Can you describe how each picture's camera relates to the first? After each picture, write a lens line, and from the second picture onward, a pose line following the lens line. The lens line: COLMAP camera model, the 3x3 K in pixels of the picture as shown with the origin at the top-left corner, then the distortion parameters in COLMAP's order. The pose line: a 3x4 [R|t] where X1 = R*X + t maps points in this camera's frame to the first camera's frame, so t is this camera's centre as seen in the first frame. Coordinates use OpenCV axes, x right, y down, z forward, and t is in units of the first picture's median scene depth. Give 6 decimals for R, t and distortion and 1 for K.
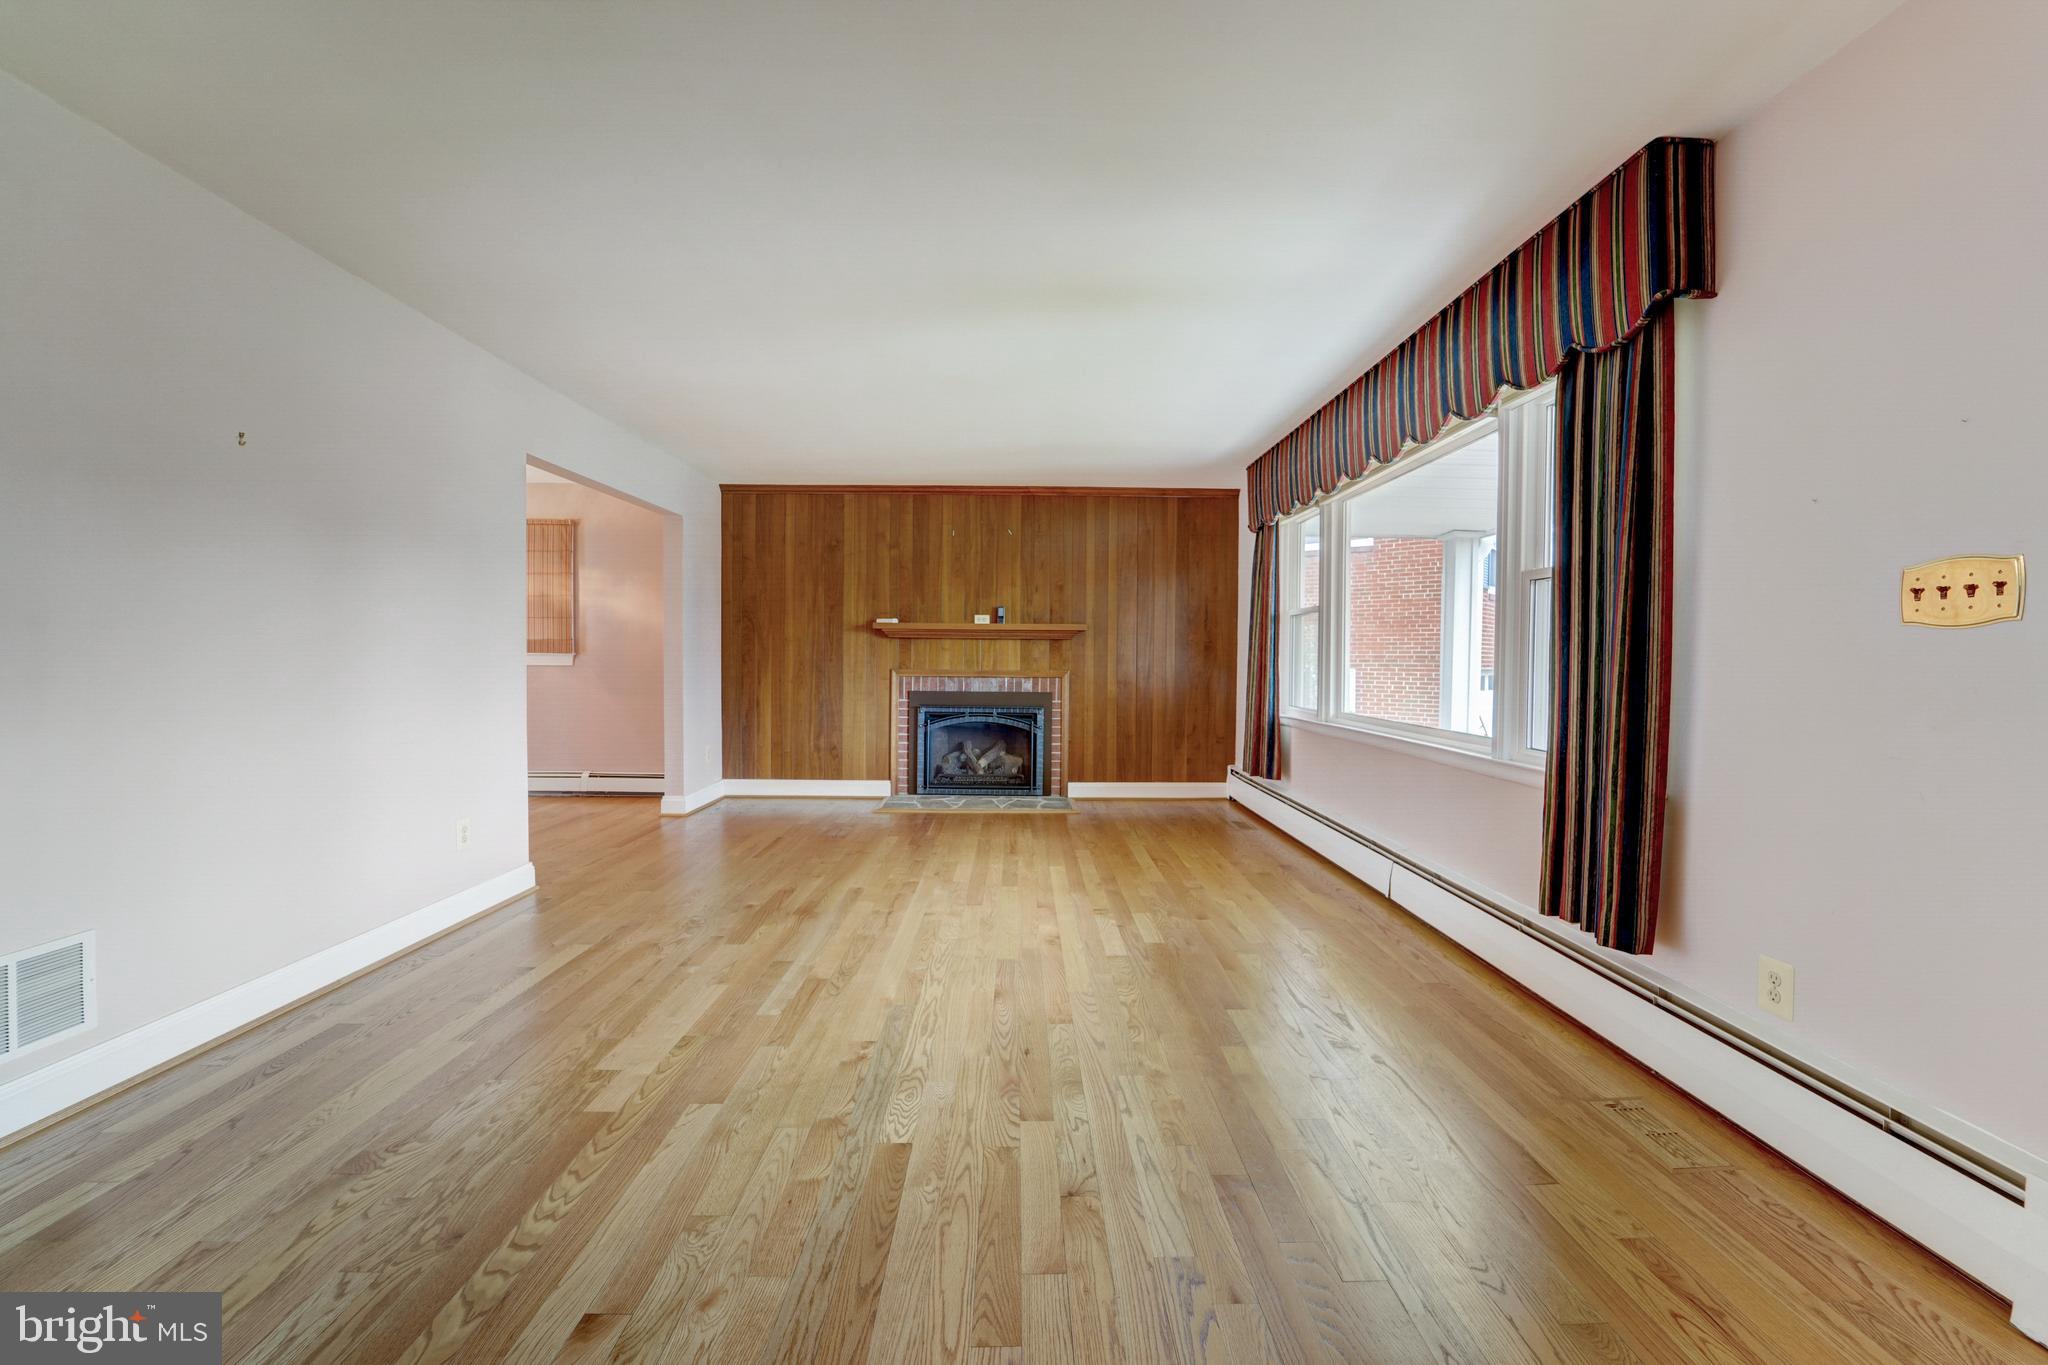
lens RADIAL K [[827.6, 0, 1041.7], [0, 827.6, 677.9], [0, 0, 1]] dist [-0.021023, -0.000076]
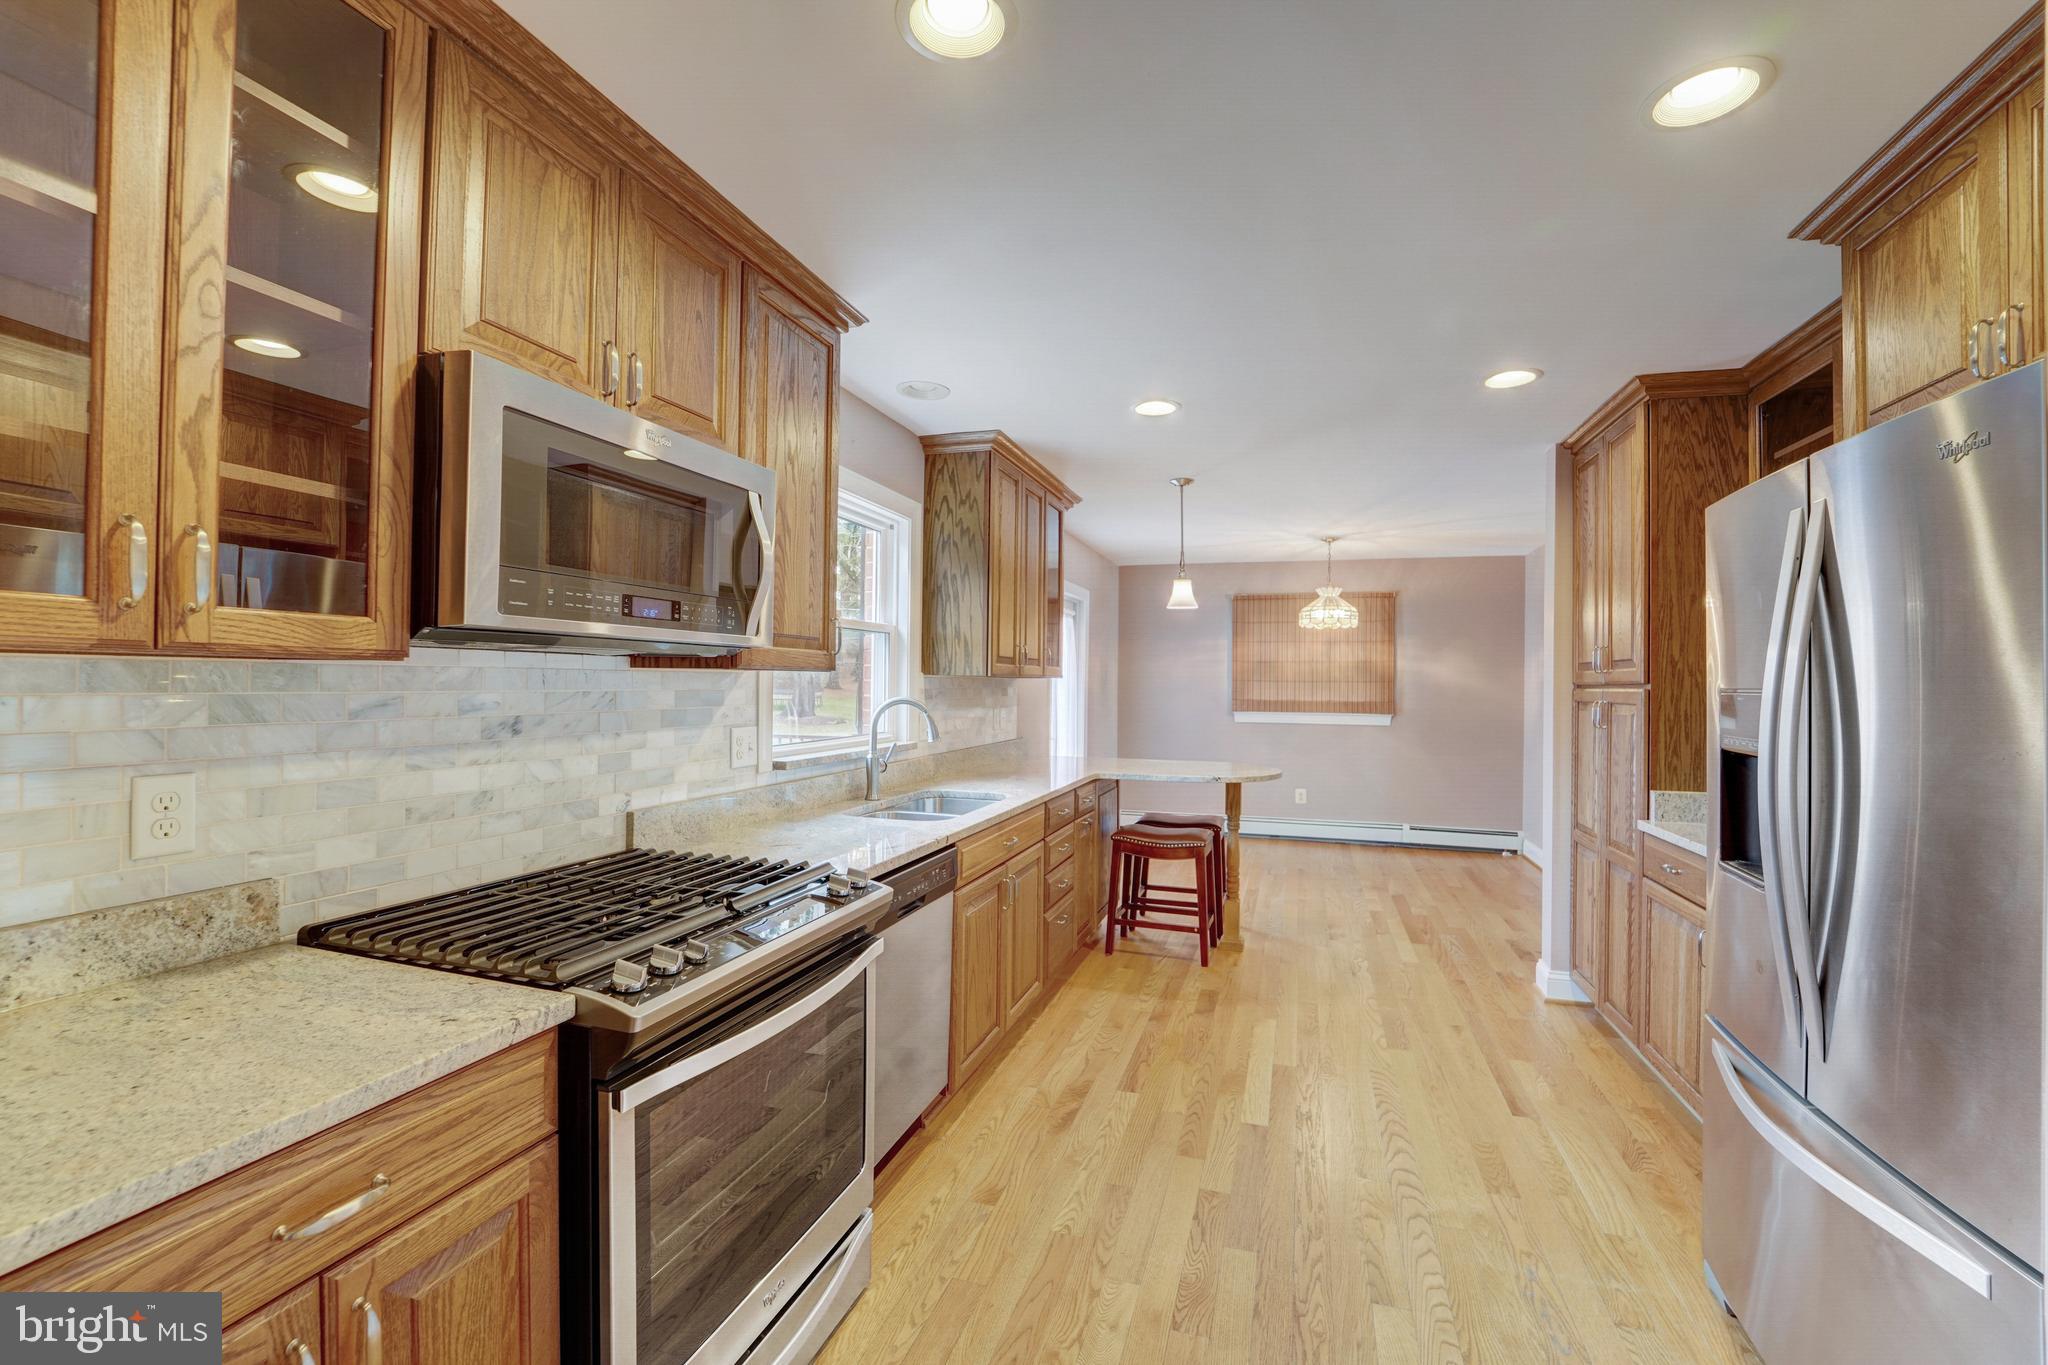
lens RADIAL K [[827.6, 0, 1041.7], [0, 827.6, 677.9], [0, 0, 1]] dist [-0.021023, -0.000076]
pose [[0.945690, 0.000473, -0.325069, -0.655964], [-0.012153, 0.999351, -0.033900, -0.035407], [0.324842, 0.036010, 0.945083, -0.181871]]
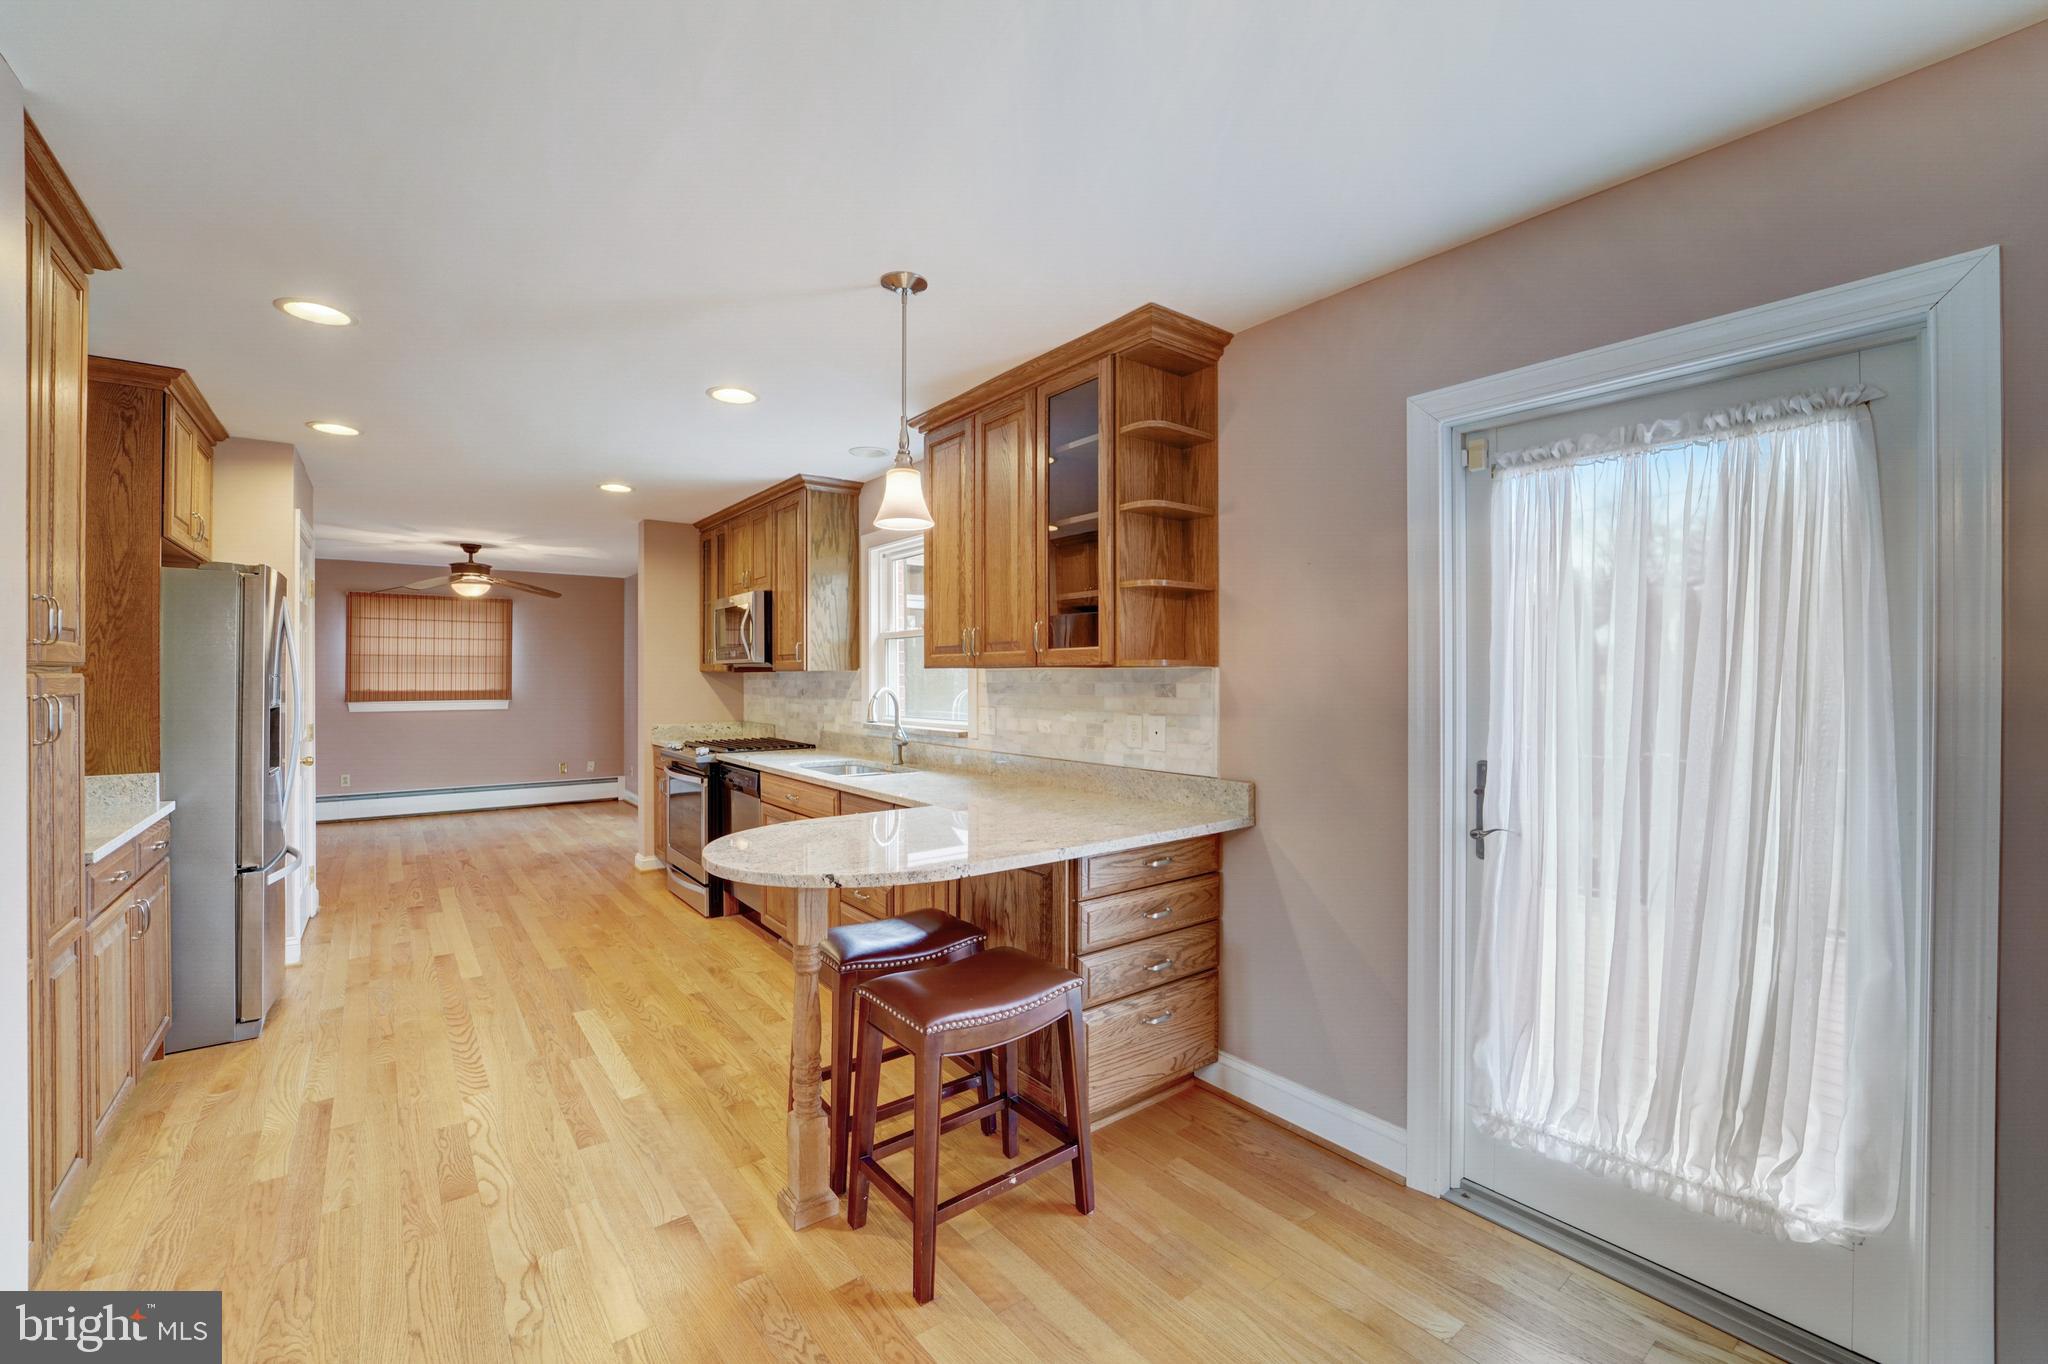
lens RADIAL K [[835.7, 0, 1042.7], [0, 835.7, 680.4], [0, 0, 1]] dist [-0.021545, -0.000074]
pose [[-0.796395, -0.004426, -0.604761, -0.601222], [-0.021940, 0.999526, 0.021578, -0.061262], [0.604379, 0.030454, -0.796115, 0.821131]]
